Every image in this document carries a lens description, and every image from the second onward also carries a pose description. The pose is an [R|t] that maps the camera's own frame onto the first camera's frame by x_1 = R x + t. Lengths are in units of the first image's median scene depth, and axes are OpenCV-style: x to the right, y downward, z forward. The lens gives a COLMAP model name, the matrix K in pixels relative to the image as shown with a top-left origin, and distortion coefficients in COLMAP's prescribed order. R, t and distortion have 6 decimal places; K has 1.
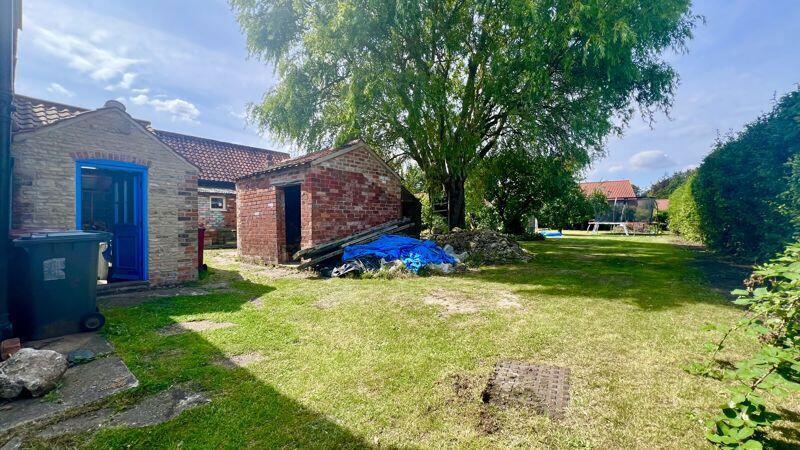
lens RADIAL K [[322.4, 0, 398.5], [0, 322.4, 224.6], [0, 0, 1]] dist [-0.000934, -0.000029]
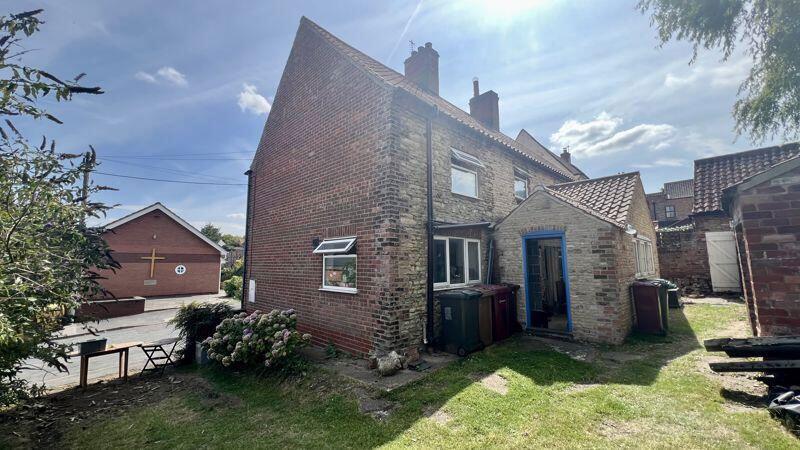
lens RADIAL K [[322.4, 0, 398.2], [0, 322.4, 223.8], [0, 0, 1]] dist [-0.000934, -0.000029]
pose [[-0.109709, -0.109378, -0.987927, 0.404648], [0.020284, 0.993474, -0.112244, -0.083024], [0.993757, -0.032353, -0.106774, 0.500621]]
